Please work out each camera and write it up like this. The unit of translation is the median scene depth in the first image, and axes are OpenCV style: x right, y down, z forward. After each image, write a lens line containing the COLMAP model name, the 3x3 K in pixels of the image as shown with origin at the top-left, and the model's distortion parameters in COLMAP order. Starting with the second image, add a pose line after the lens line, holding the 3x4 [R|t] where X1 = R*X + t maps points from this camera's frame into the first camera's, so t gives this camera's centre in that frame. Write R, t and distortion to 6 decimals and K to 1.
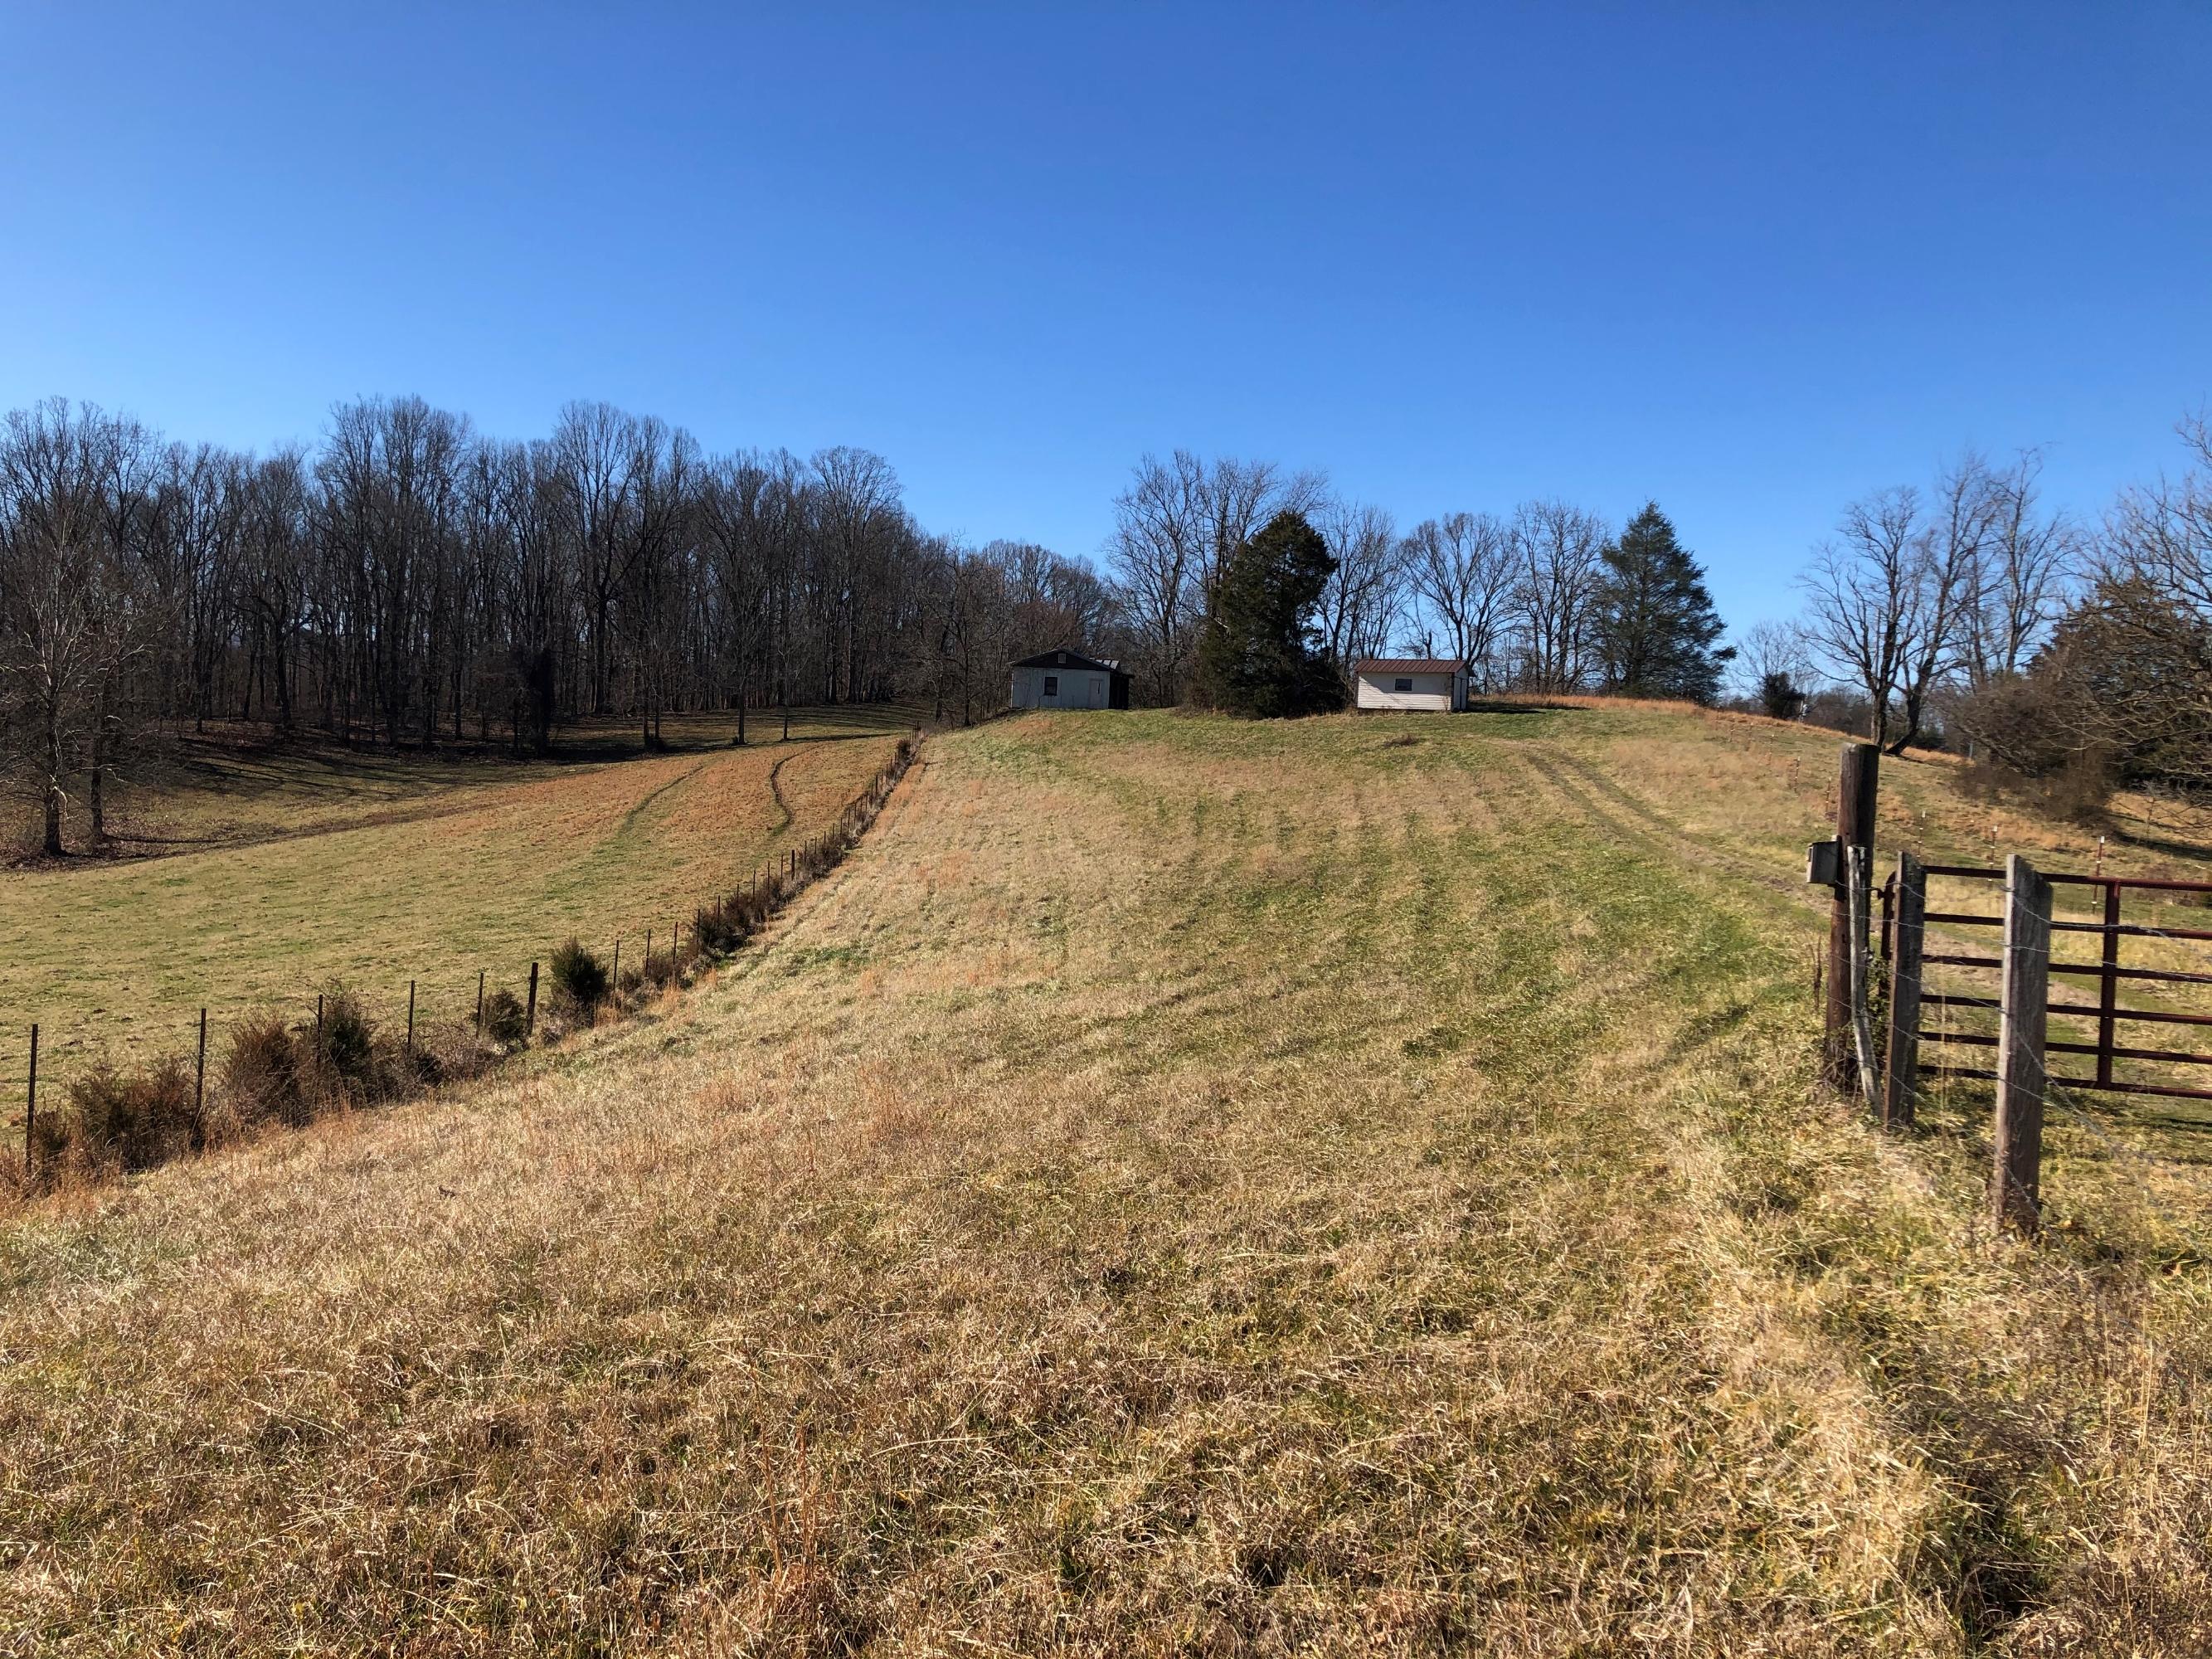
lens RADIAL K [[1791.5, 0, 1114.7], [0, 1791.5, 827.1], [0, 0, 1]] dist [0.035884, -0.025504]
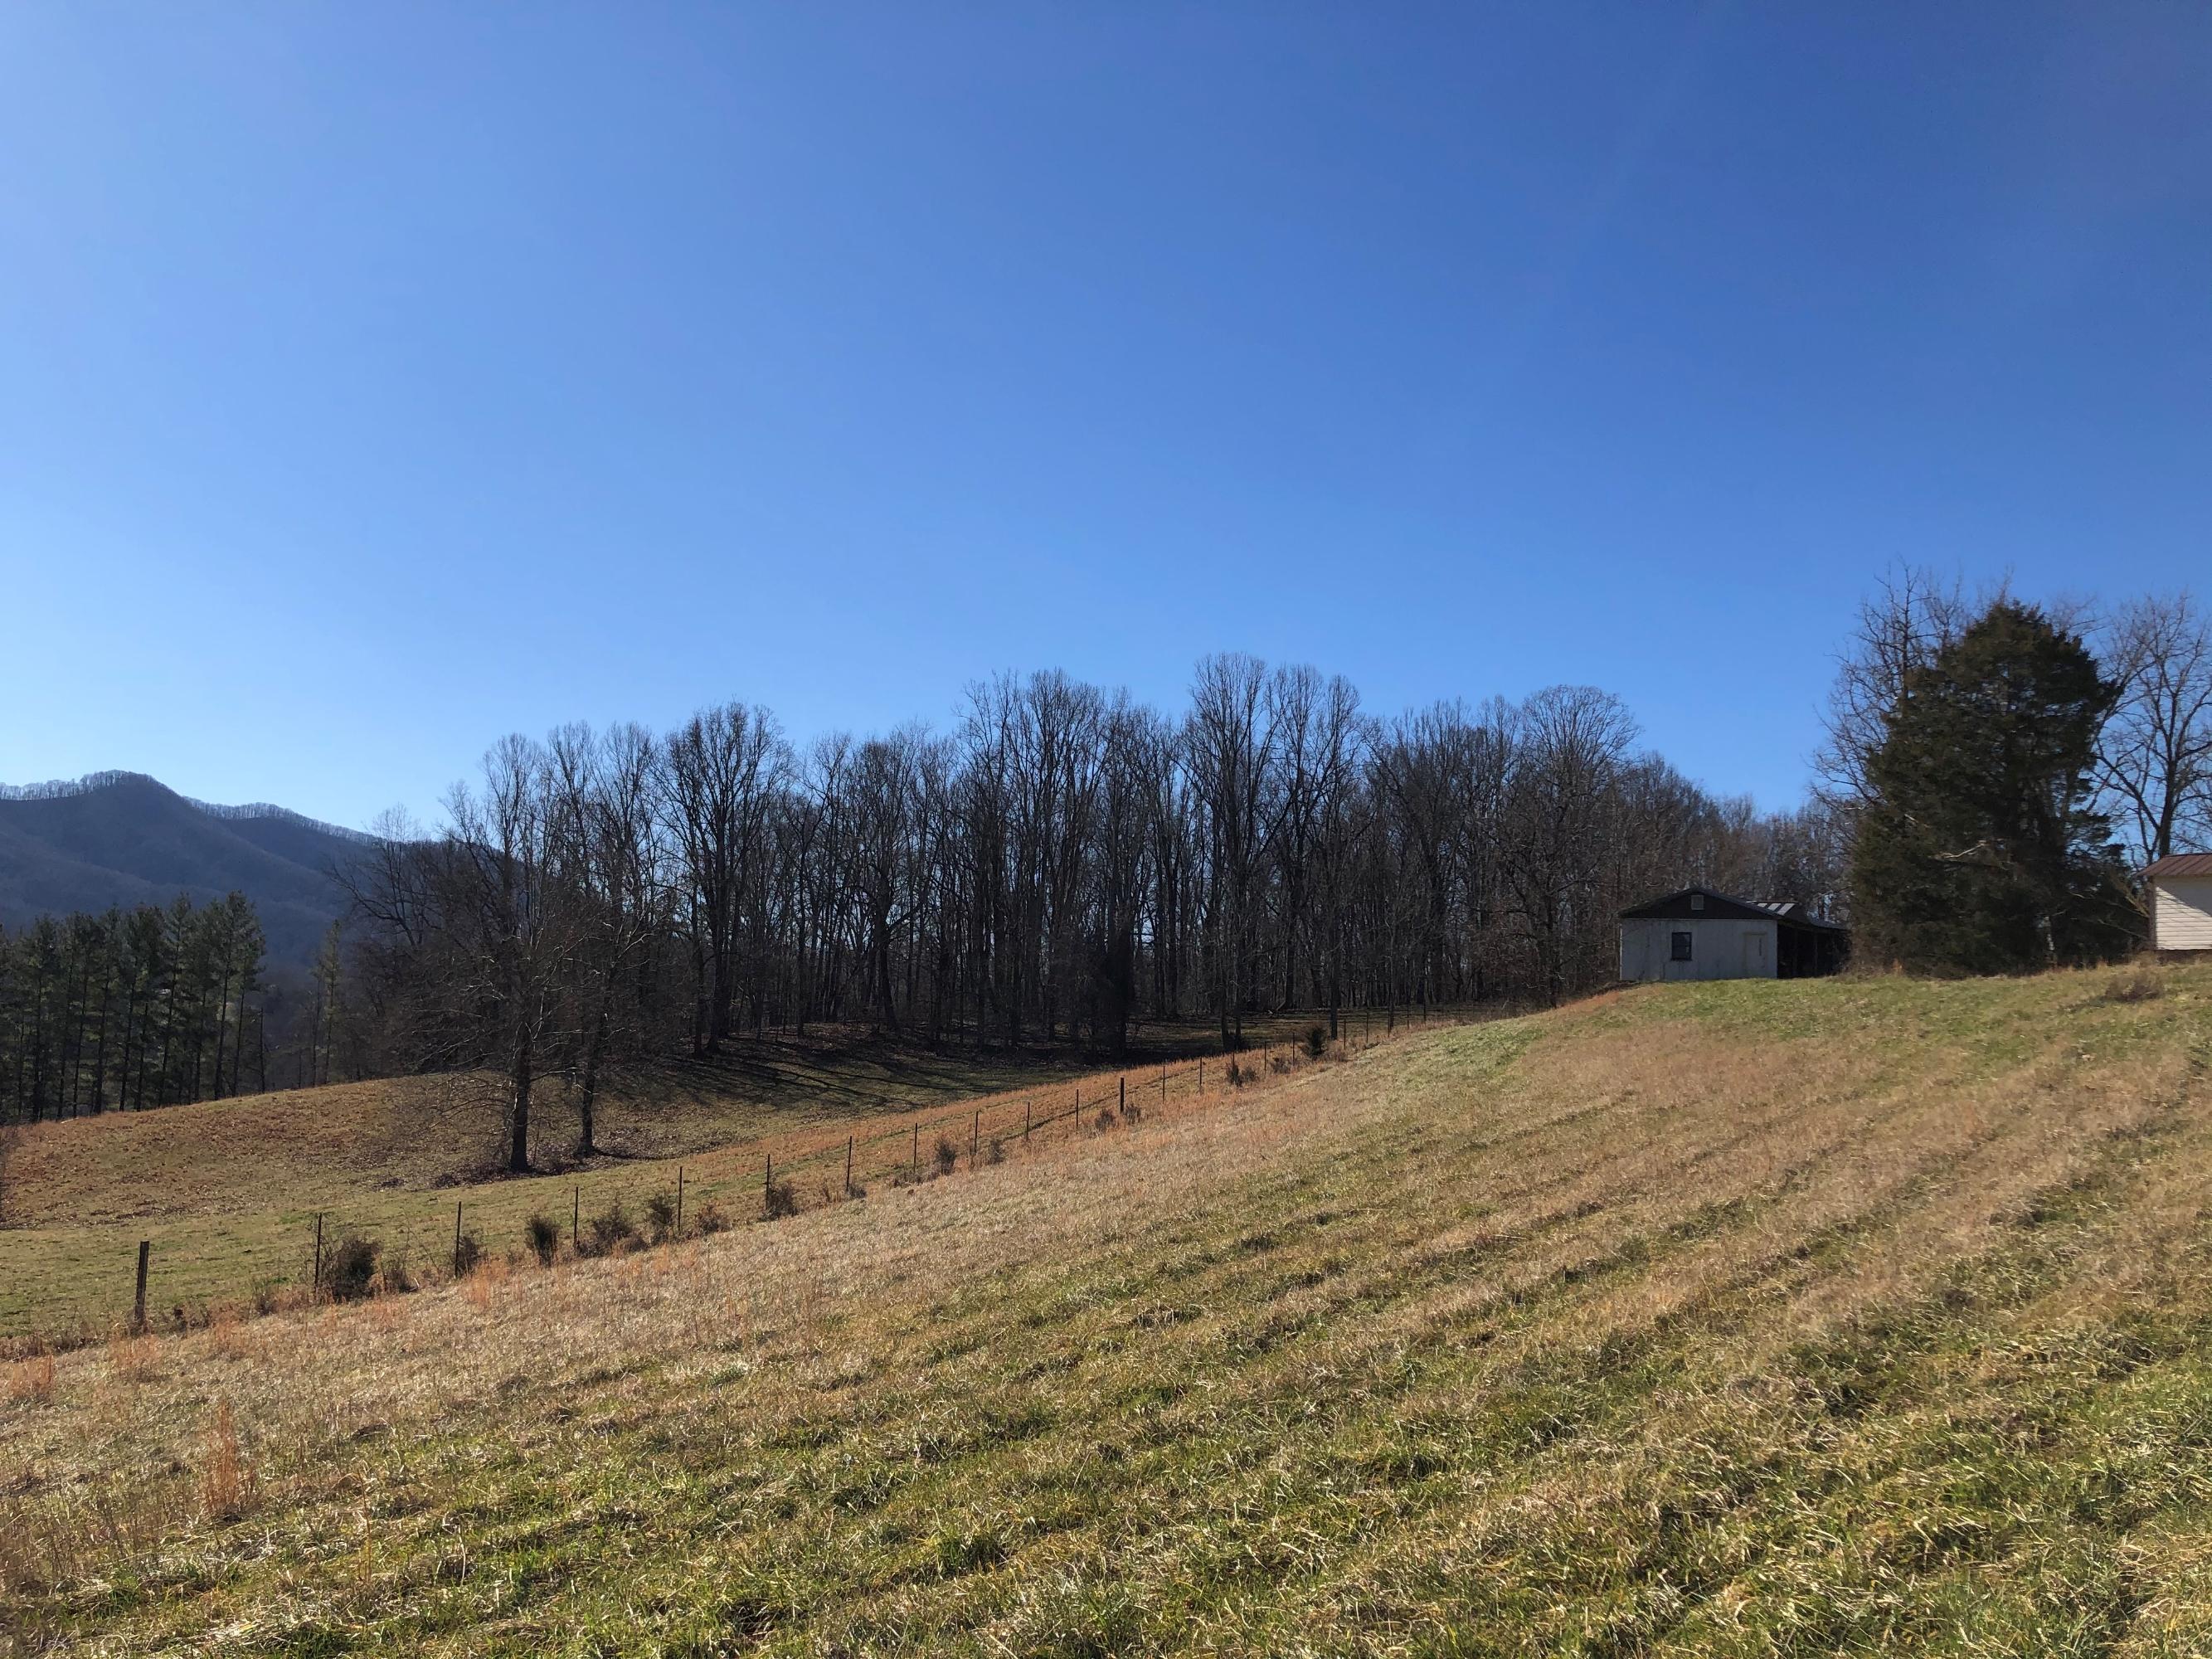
lens RADIAL K [[1791.5, 0, 1089.6], [0, 1791.5, 837.1], [0, 0, 1]] dist [0.035884, -0.025504]
pose [[0.872194, -0.063602, -0.485008, 0.094996], [-0.018065, 0.986647, -0.161871, -0.007625], [0.488827, 0.149944, 0.859398, 0.319353]]
